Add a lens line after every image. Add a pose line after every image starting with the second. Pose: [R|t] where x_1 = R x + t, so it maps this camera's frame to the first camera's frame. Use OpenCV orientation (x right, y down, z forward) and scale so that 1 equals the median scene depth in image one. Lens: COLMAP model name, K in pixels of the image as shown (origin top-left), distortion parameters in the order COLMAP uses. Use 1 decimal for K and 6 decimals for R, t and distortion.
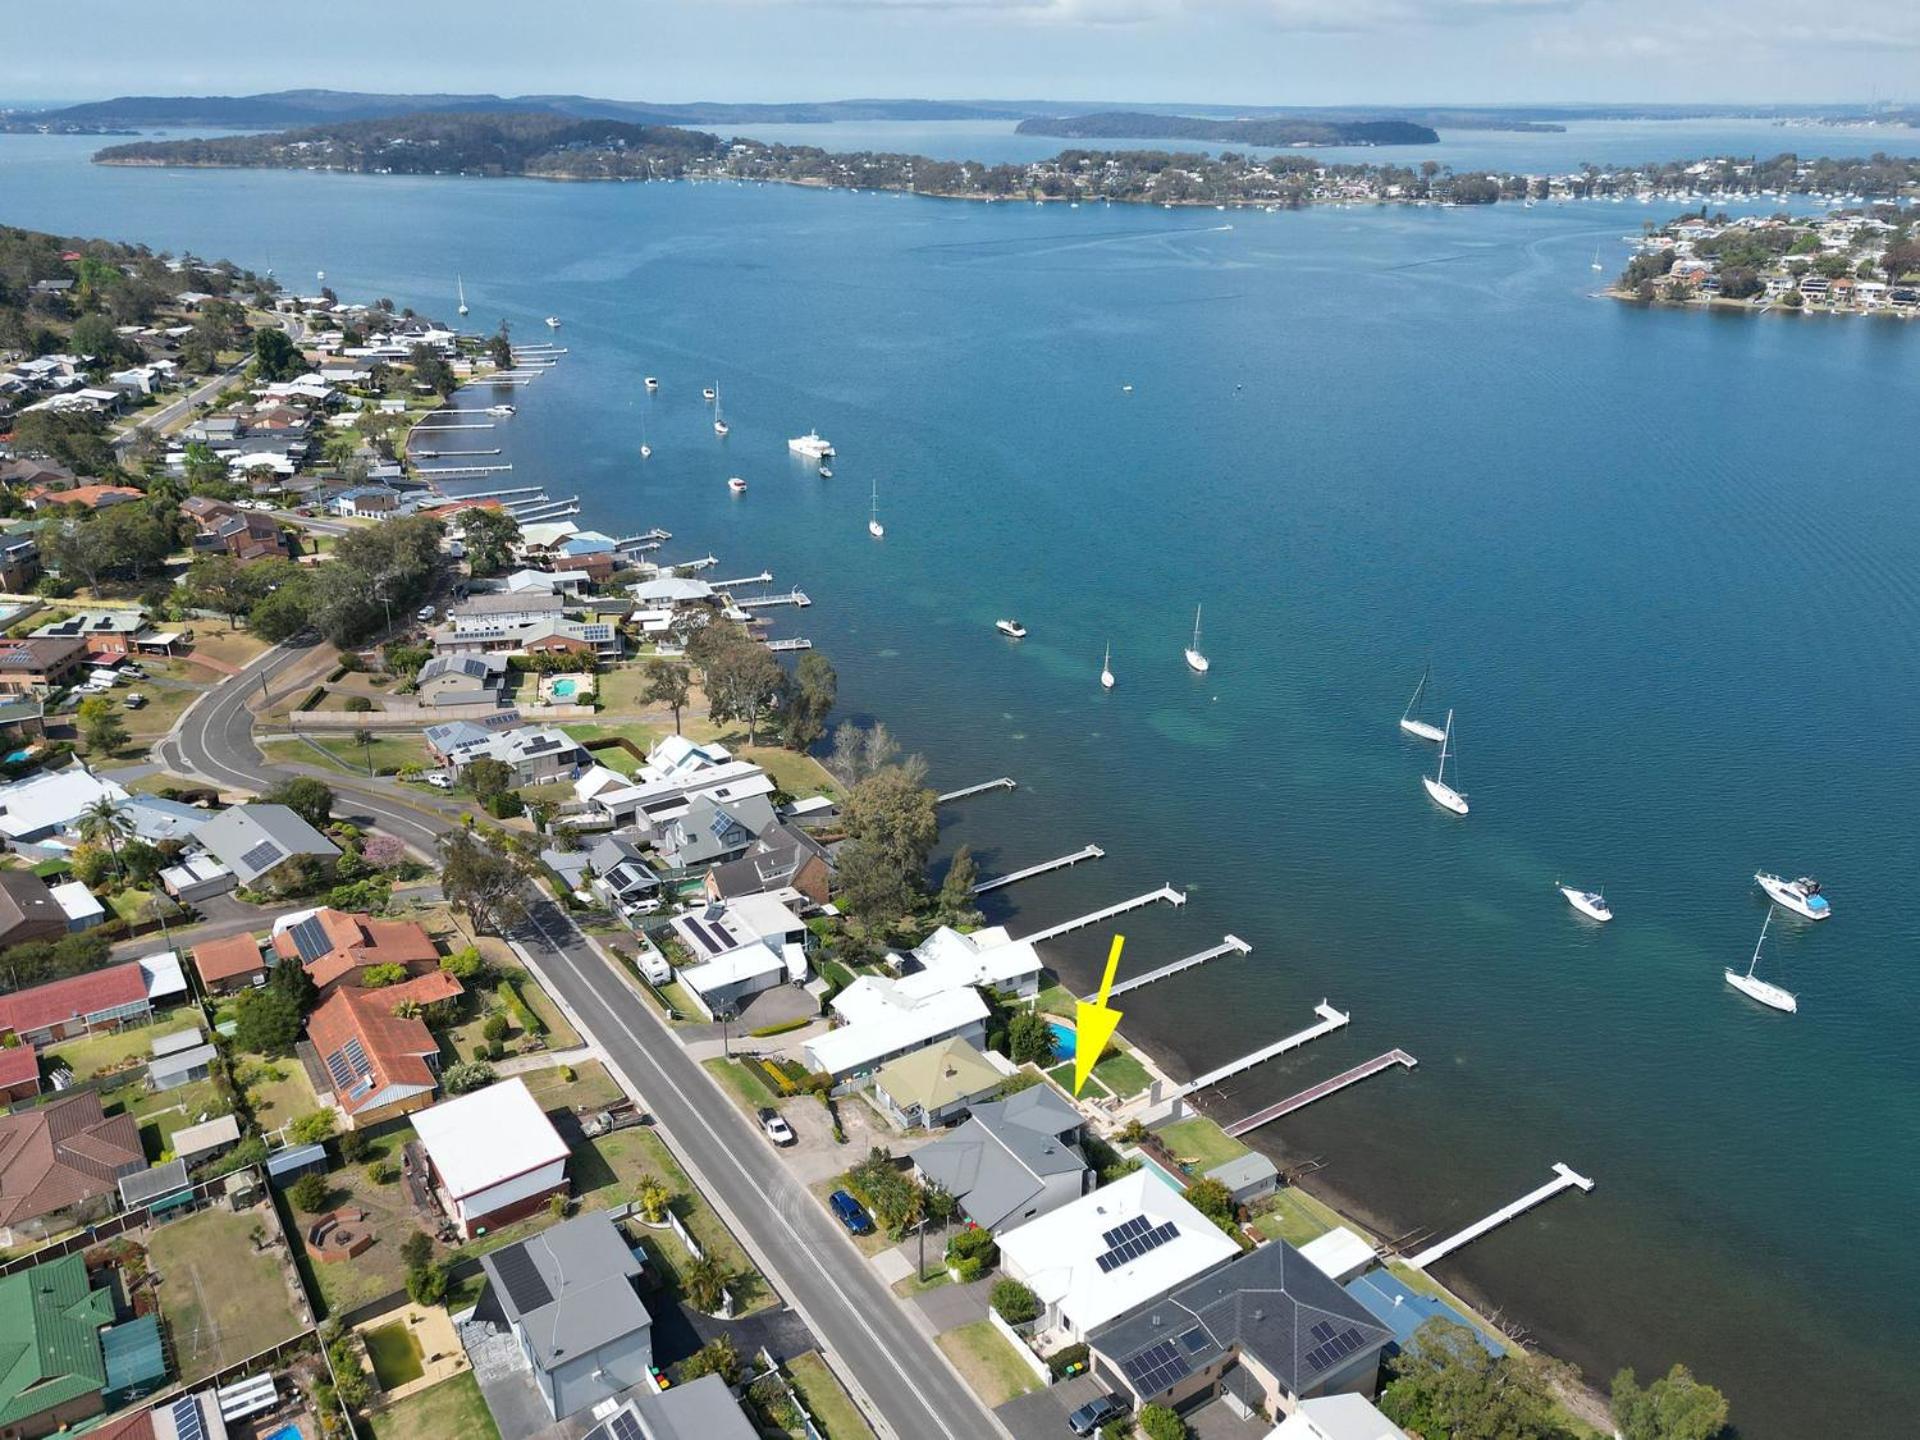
lens RADIAL K [[1518.7, 0, 960.0], [0, 1518.7, 720.0], [0, 0, 1]] dist [0.078053, -0.000272]
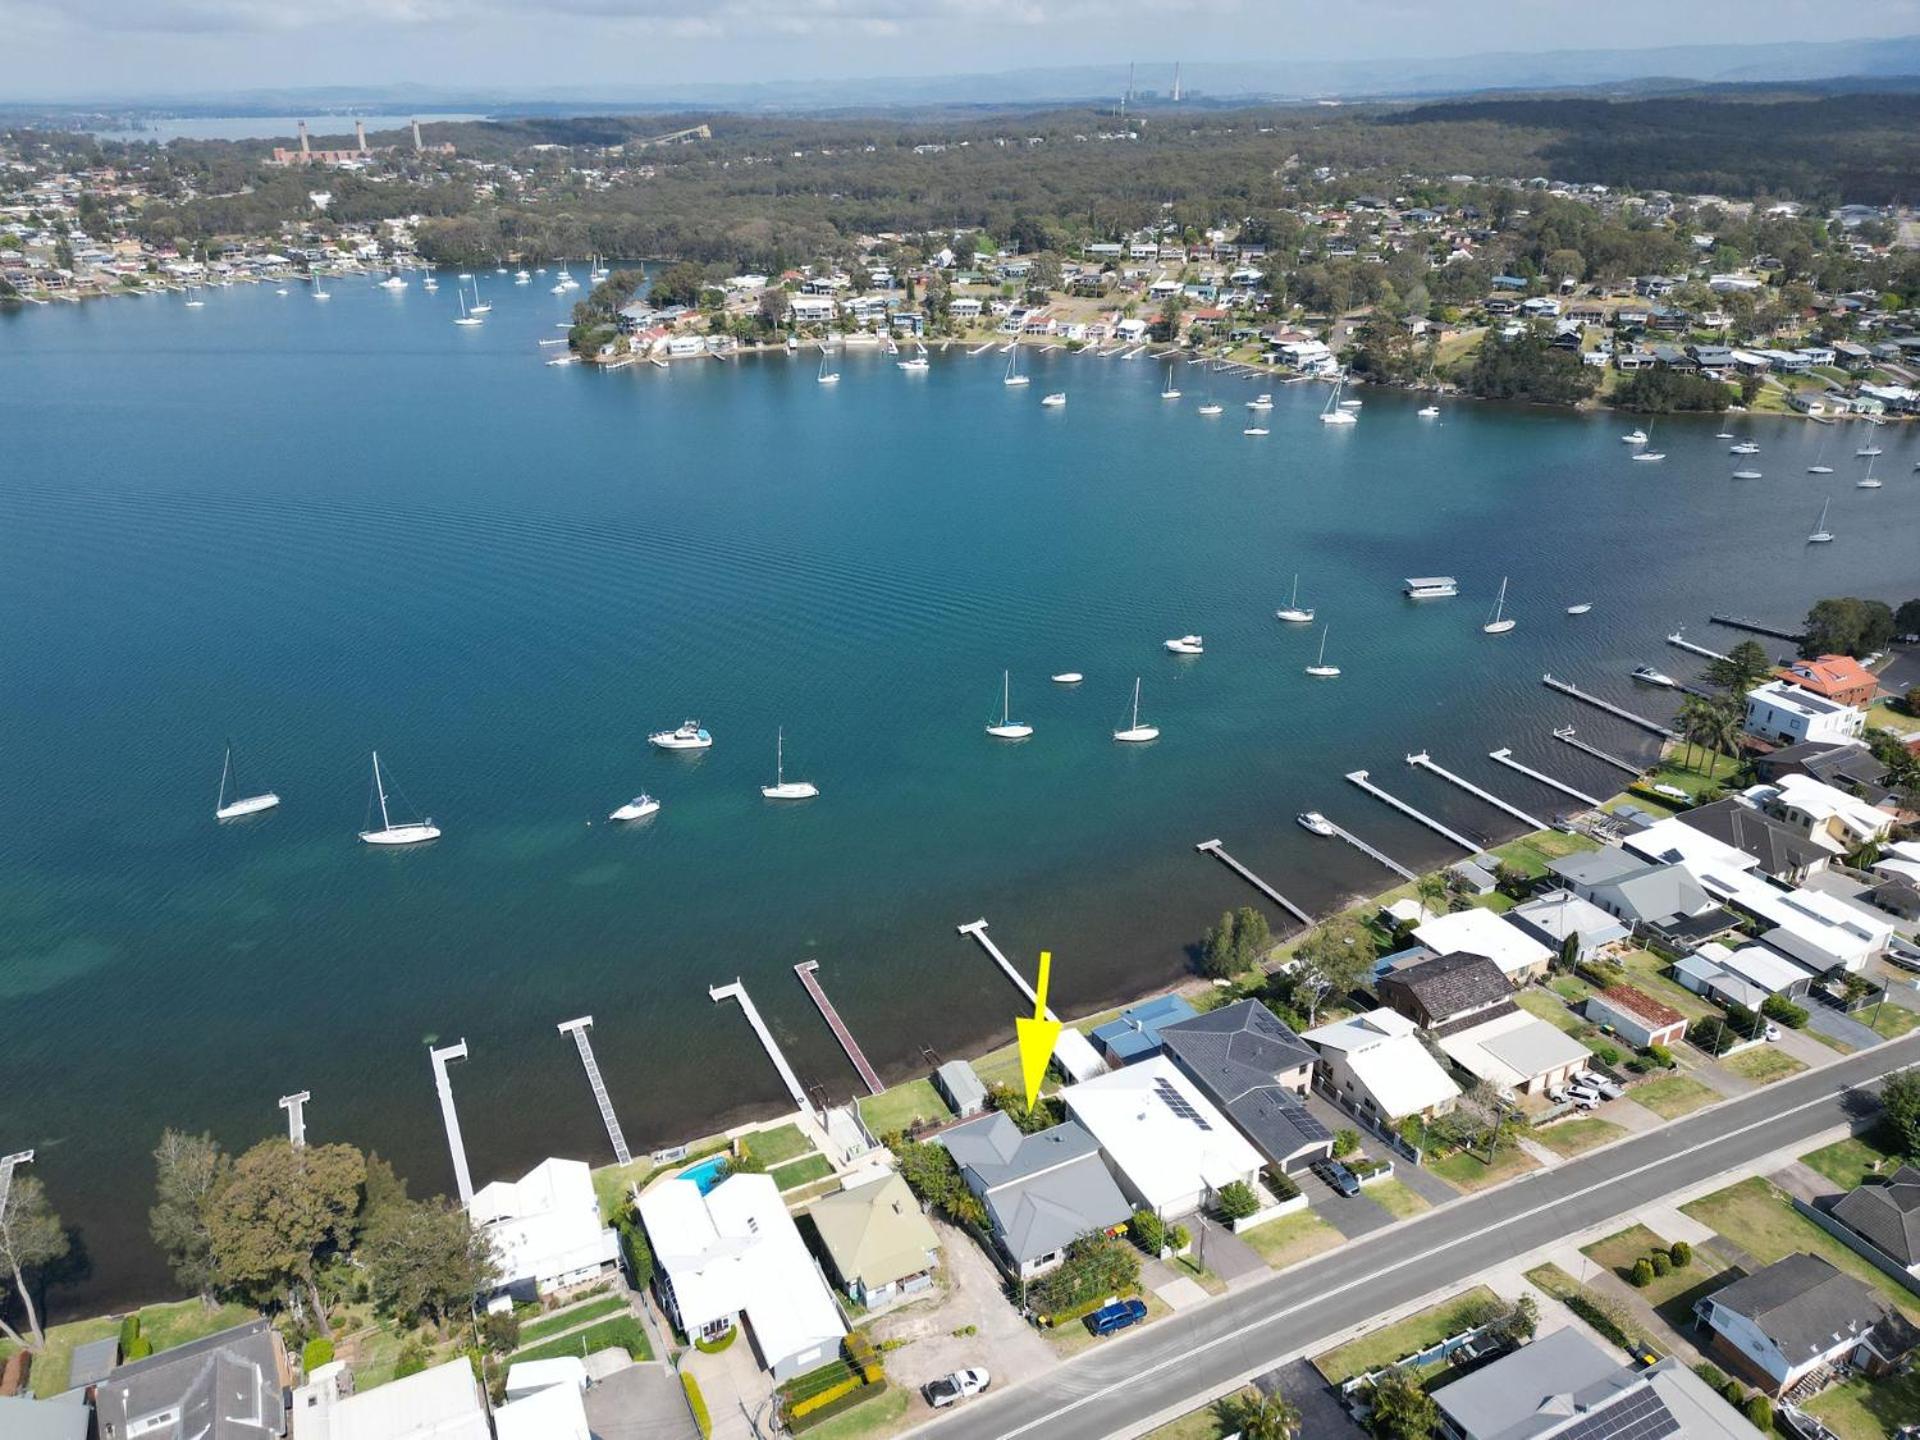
lens RADIAL K [[1340.4, 0, 960.0], [0, 1340.4, 720.0], [0, 0, 1]] dist [0.058823, -0.000088]
pose [[0.138096, -0.426431, 0.893916, -0.503009], [0.390492, 0.852894, 0.346537, -0.233586], [-0.910190, 0.301212, 0.284299, 0.562327]]
